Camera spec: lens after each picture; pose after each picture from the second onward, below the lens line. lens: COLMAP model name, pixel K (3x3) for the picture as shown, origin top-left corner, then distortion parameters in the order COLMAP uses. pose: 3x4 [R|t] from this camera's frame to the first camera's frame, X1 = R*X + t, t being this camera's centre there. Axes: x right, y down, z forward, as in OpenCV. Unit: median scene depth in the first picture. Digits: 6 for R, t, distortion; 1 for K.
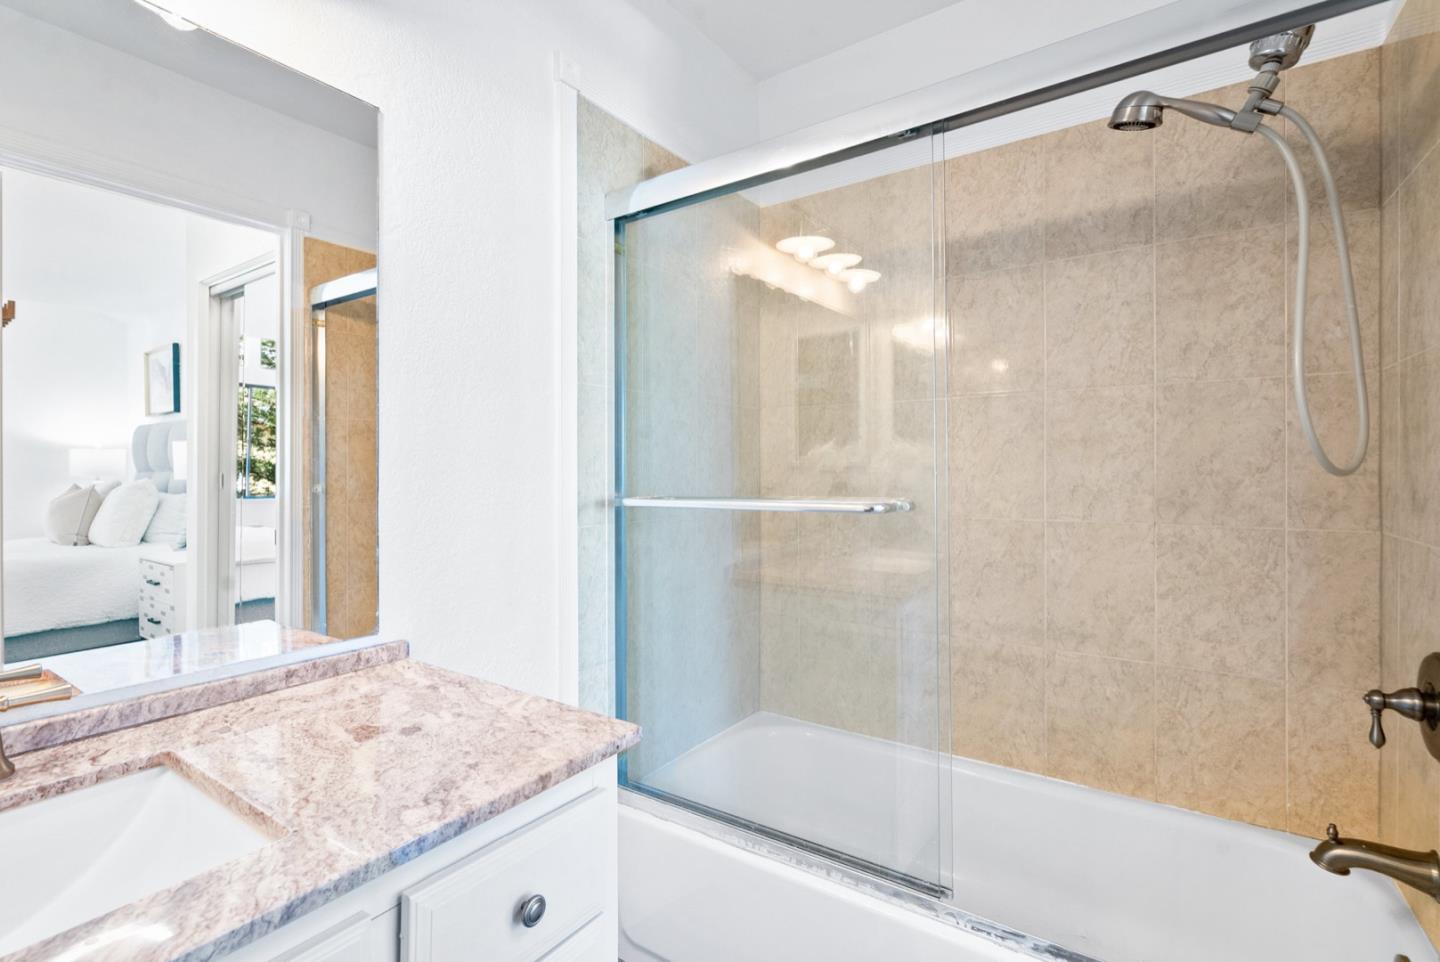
lens RADIAL K [[674.4, 0, 714.5], [0, 674.4, 474.8], [0, 0, 1]] dist [-0.000122, -0.000384]
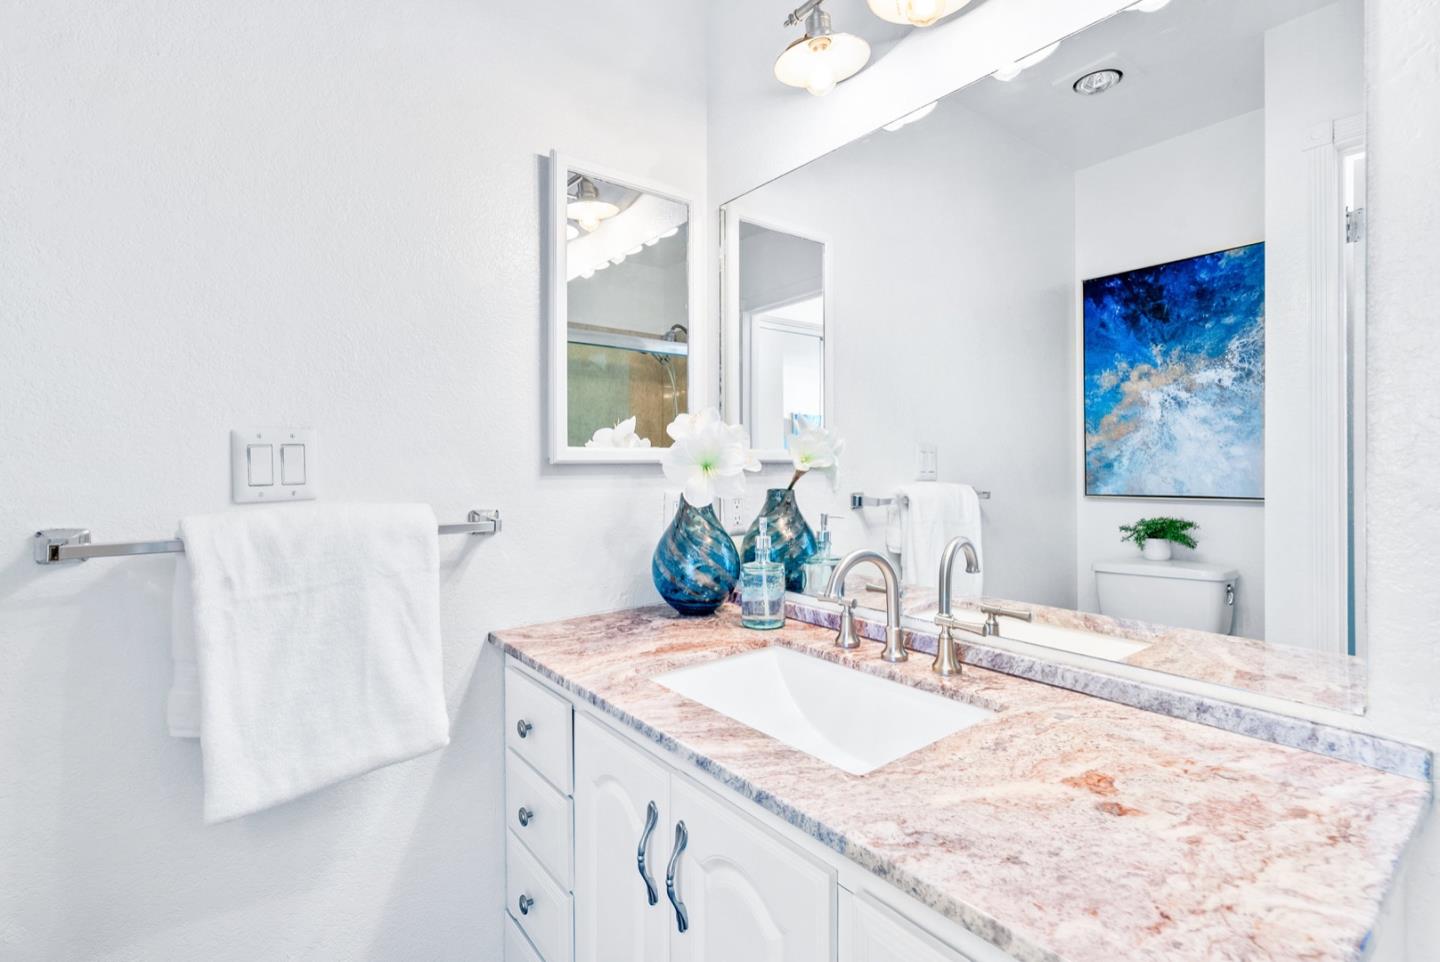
lens RADIAL K [[674.4, 0, 715.8], [0, 674.4, 469.9], [0, 0, 1]] dist [-0.000122, -0.000384]
pose [[-0.313756, 0.017668, -0.949339, 0.402199], [-0.000458, 0.999824, 0.018759, -0.014150], [0.949504, 0.006321, -0.313693, 0.823274]]
